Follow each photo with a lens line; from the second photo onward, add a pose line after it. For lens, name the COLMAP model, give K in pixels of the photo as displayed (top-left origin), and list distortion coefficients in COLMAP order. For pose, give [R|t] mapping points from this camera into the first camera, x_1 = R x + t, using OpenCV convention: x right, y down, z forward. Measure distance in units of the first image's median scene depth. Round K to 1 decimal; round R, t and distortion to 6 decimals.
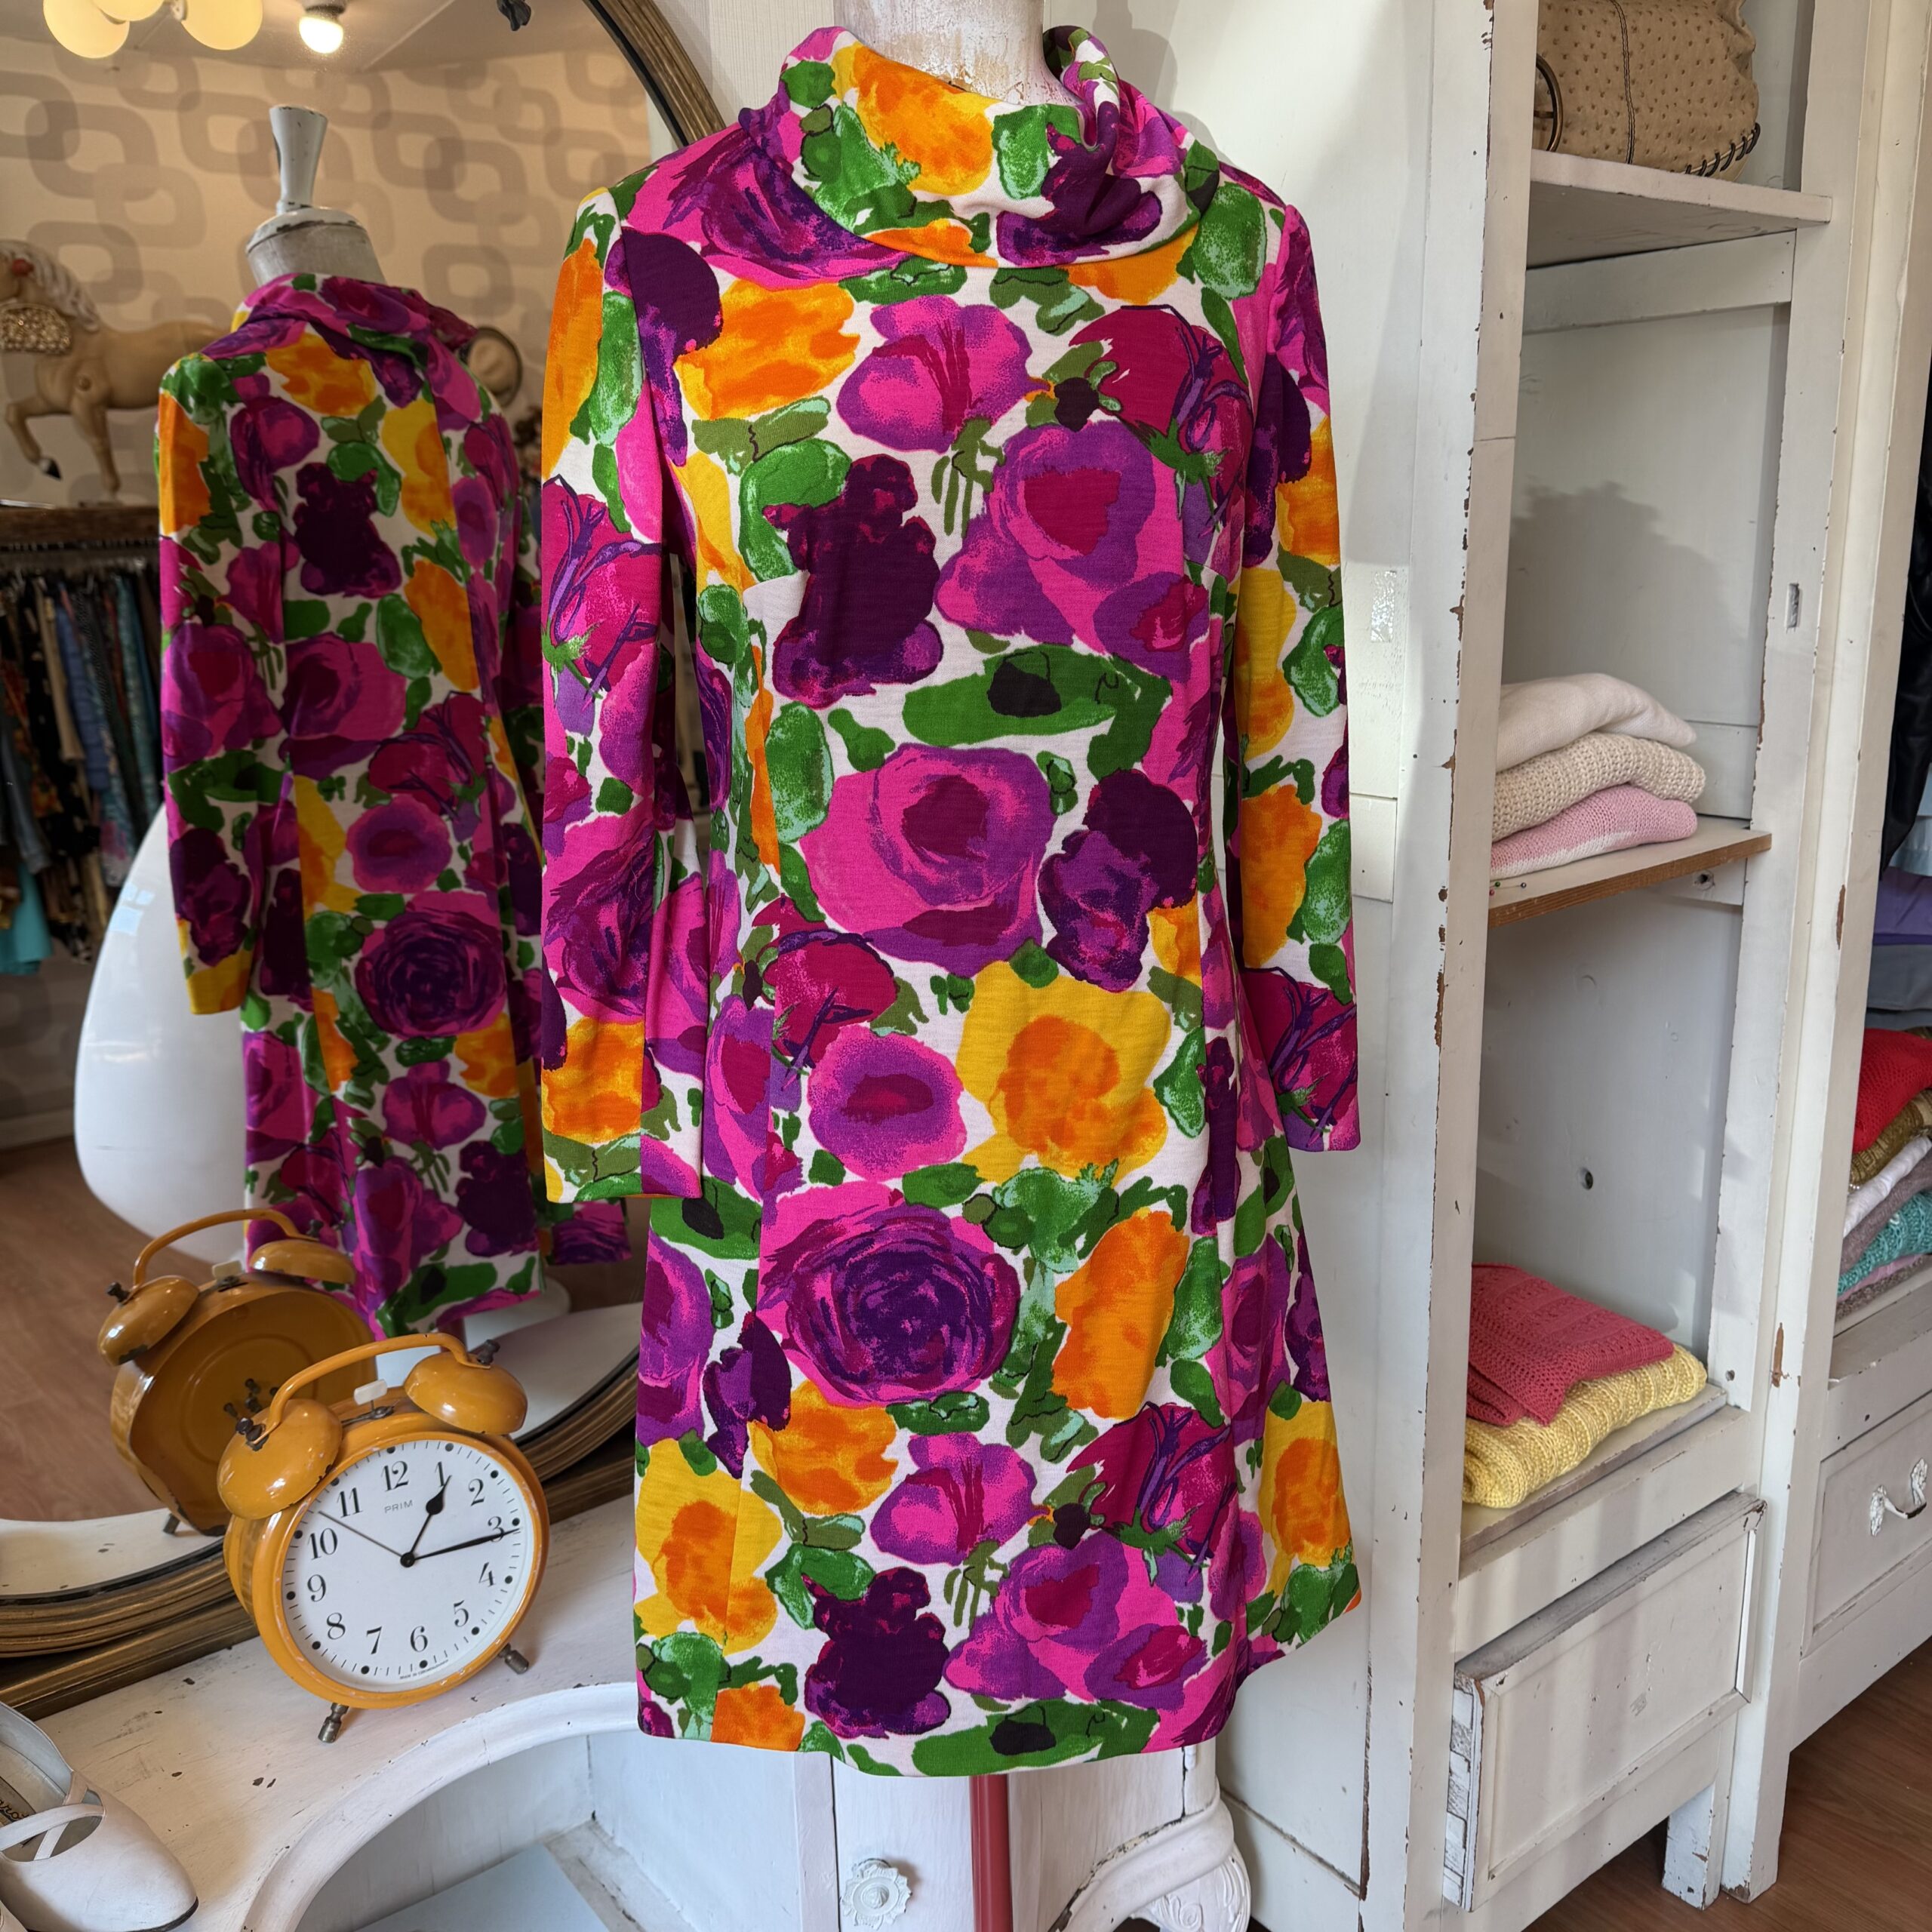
lens RADIAL K [[1910.8, 0, 966.0], [0, 1910.8, 966.0], [0, 0, 1]] dist [0.241309, -0.550195]
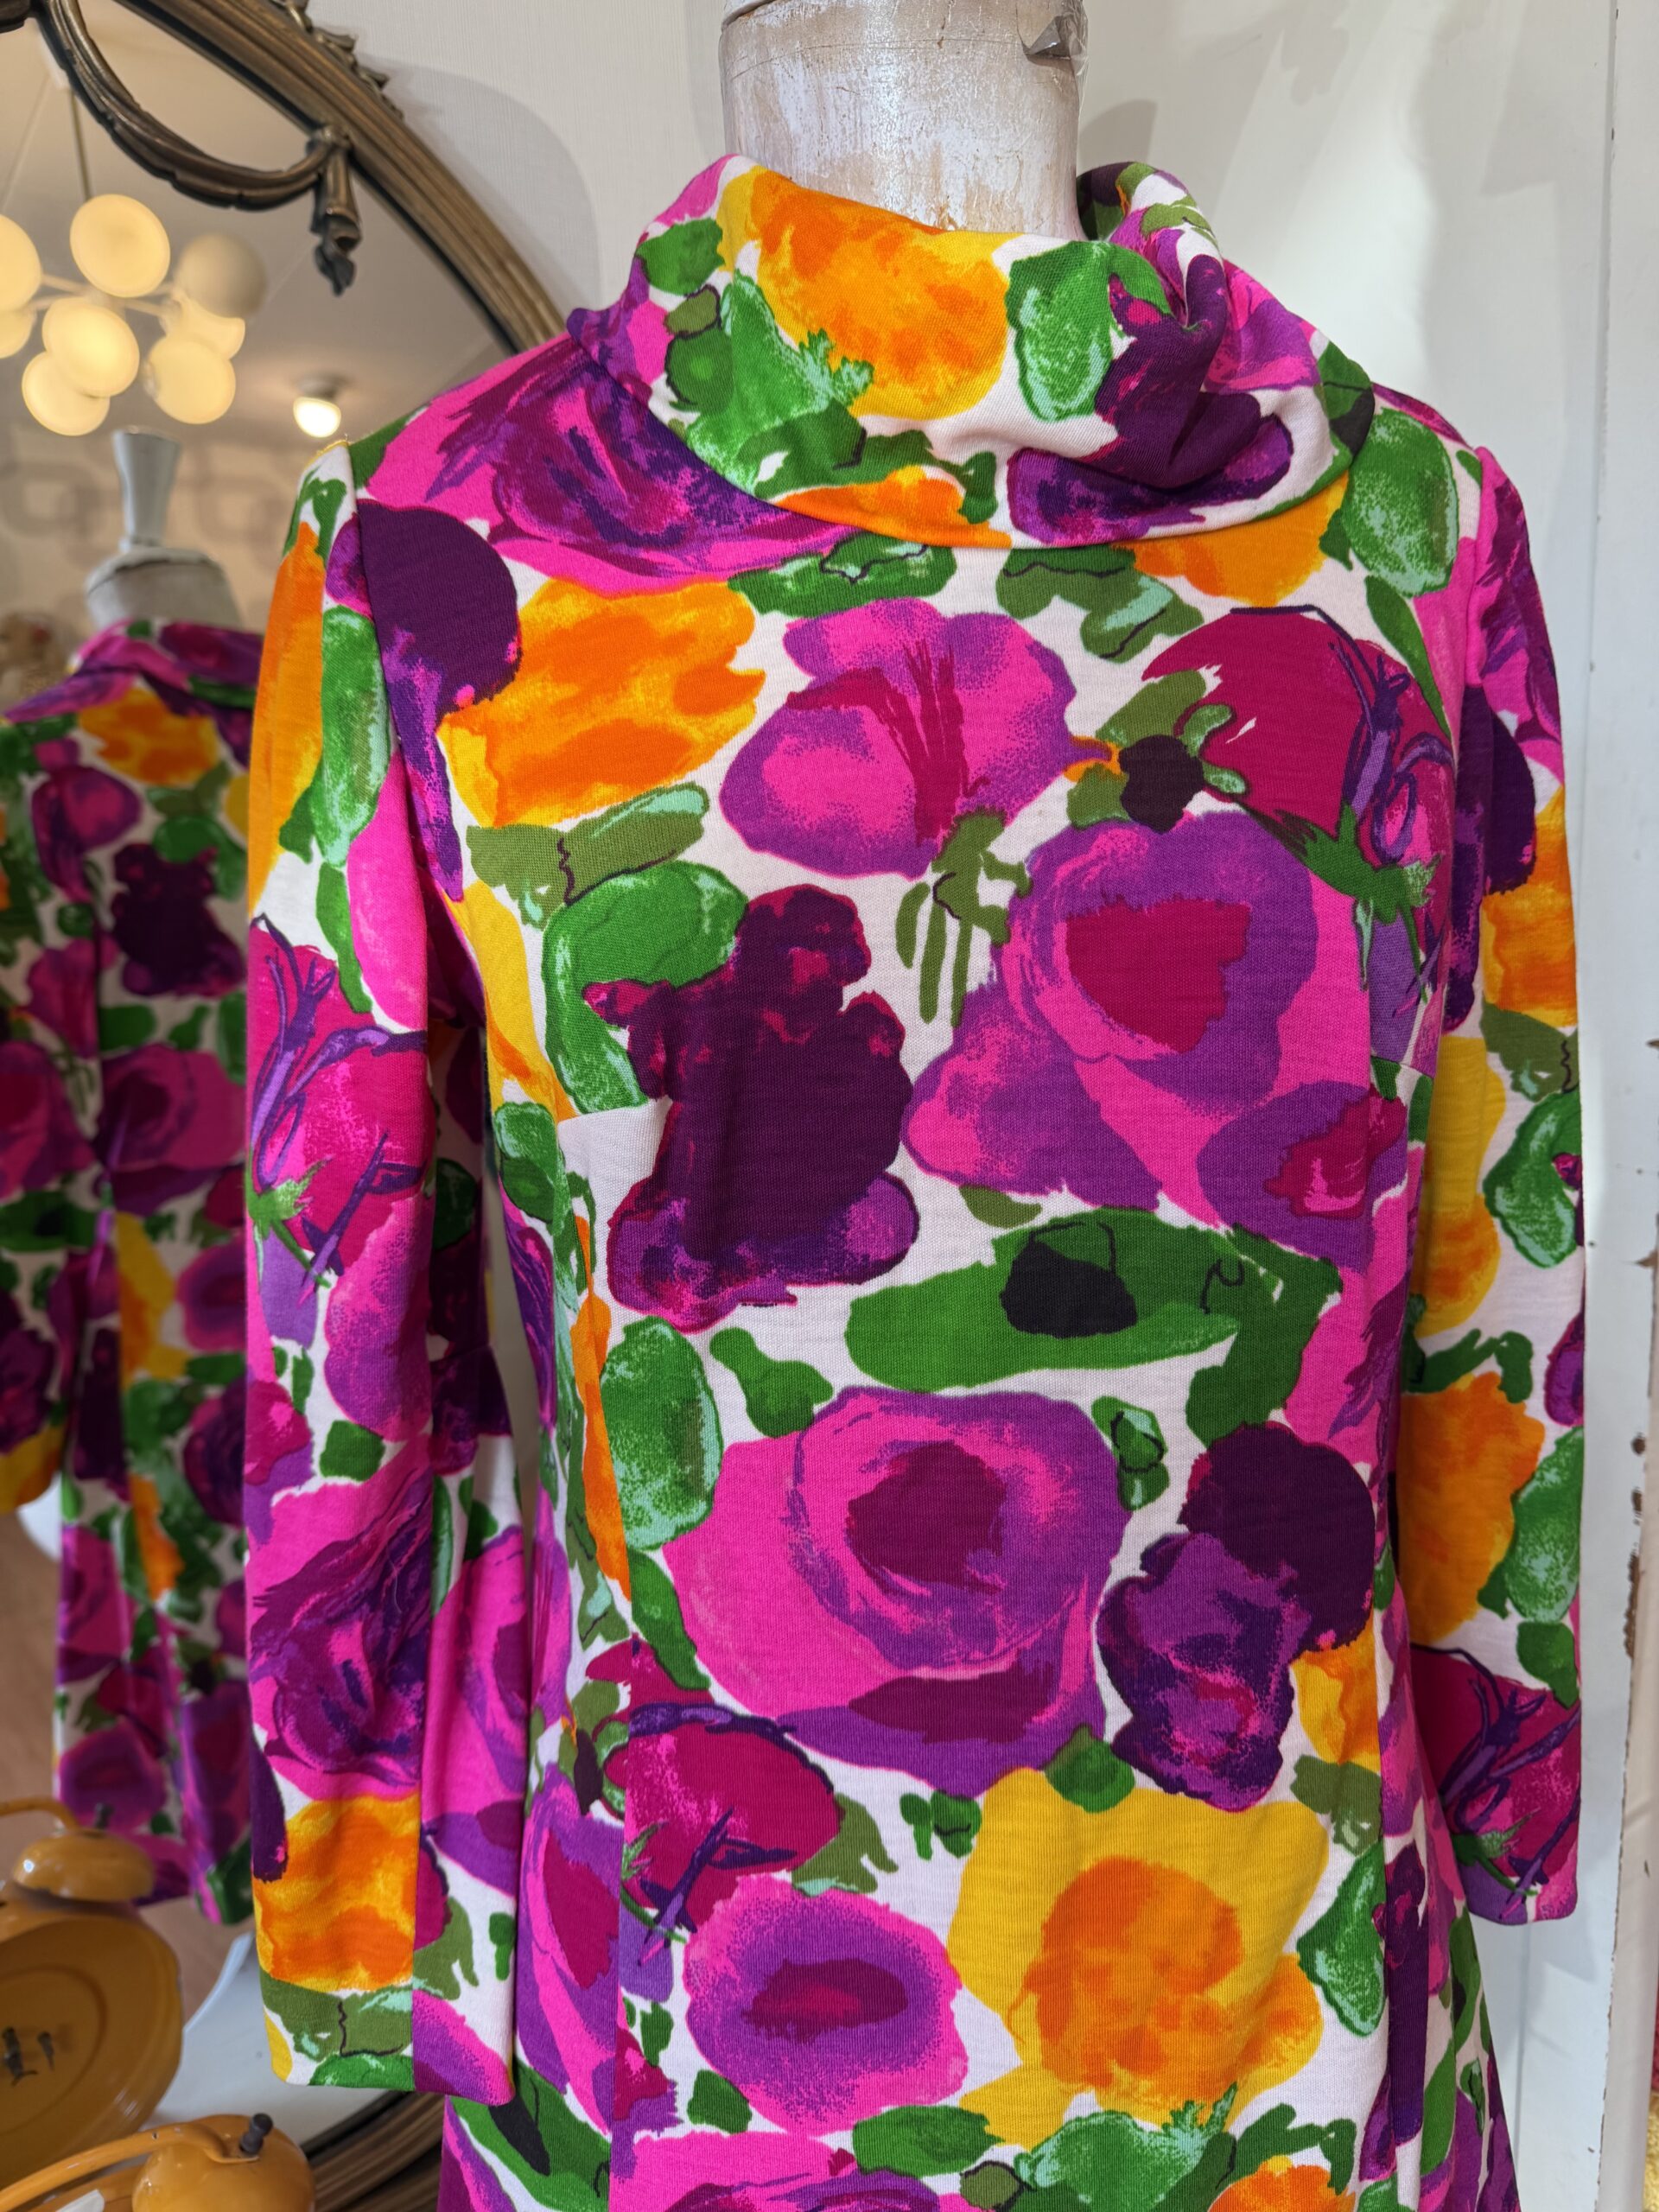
lens RADIAL K [[1657.7, 0, 829.5], [0, 1657.7, 1106.0], [0, 0, 1]] dist [0.177204, -0.390368]
pose [[0.998801, -0.010182, -0.047884, -0.013777], [0.007217, 0.998069, -0.061696, -0.161721], [0.048420, 0.061277, 0.996946, 0.504867]]
